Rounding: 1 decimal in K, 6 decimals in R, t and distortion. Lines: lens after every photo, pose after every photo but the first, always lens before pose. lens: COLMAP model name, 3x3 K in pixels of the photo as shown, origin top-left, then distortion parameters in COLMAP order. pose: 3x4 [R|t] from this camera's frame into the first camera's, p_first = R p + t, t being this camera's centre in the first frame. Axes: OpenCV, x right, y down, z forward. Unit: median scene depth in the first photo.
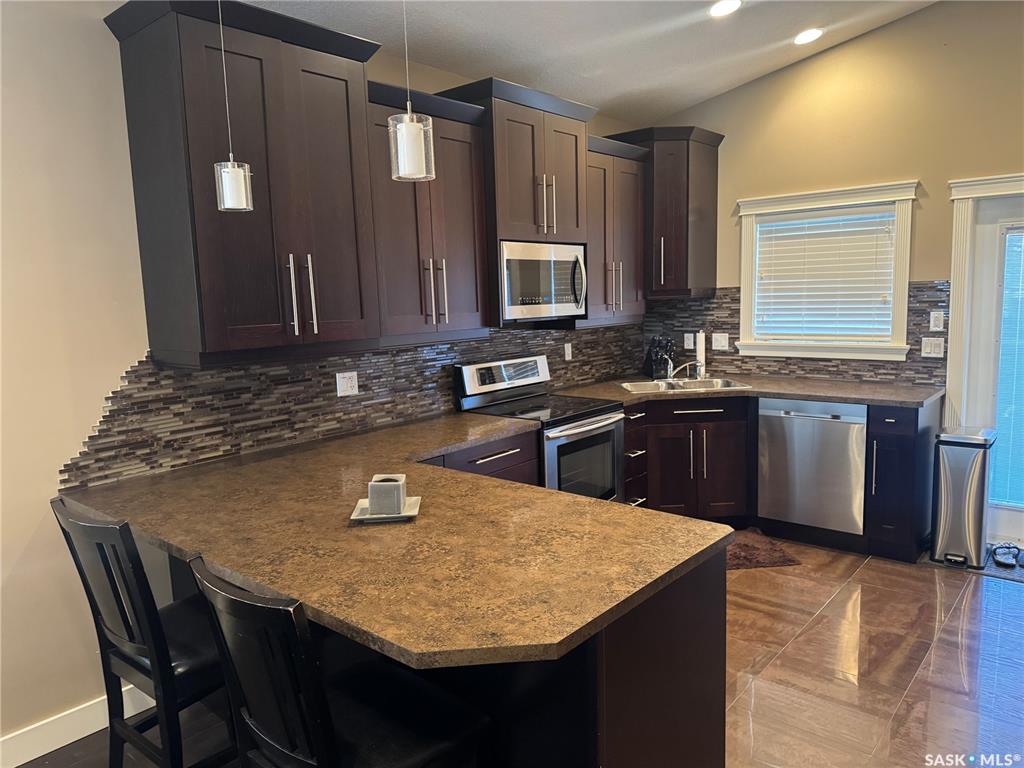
lens RADIAL K [[712.2, 0, 505.9], [0, 712.2, 381.7], [0, 0, 1]] dist [-0.000882, -0.009846]
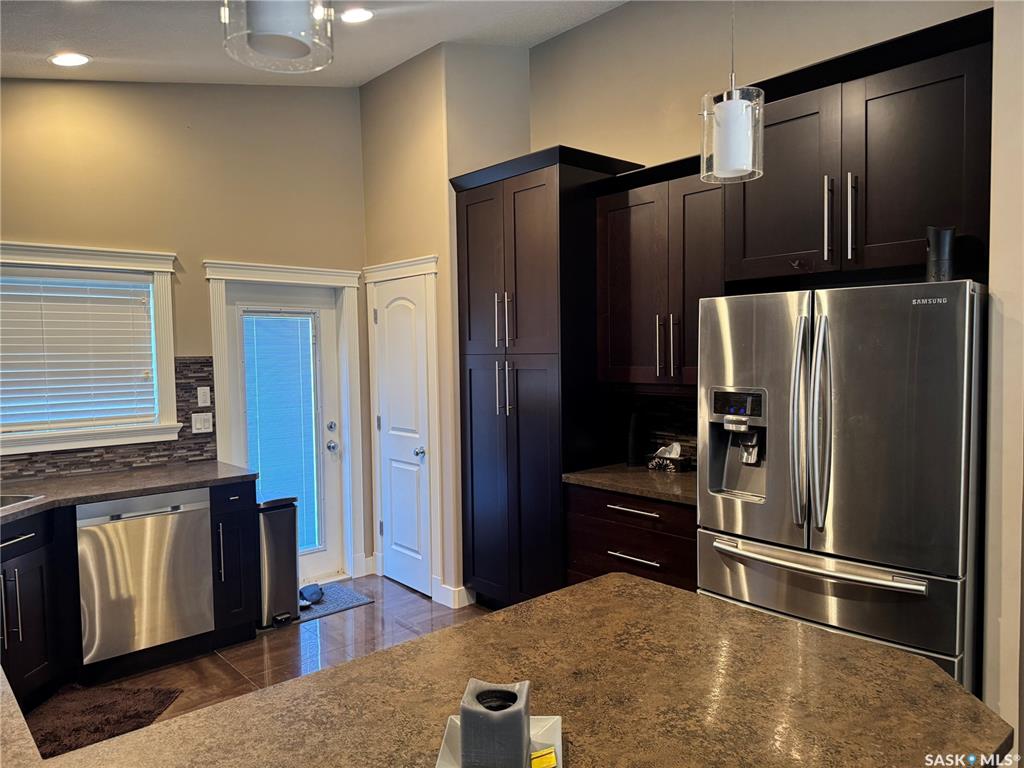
lens RADIAL K [[712.2, 0, 508.1], [0, 712.2, 388.4], [0, 0, 1]] dist [-0.000882, -0.009846]
pose [[0.130417, -0.020591, 0.991245, -0.327008], [0.137083, 0.990556, 0.002541, -0.039669], [-0.981937, 0.135551, 0.132008, 0.438132]]
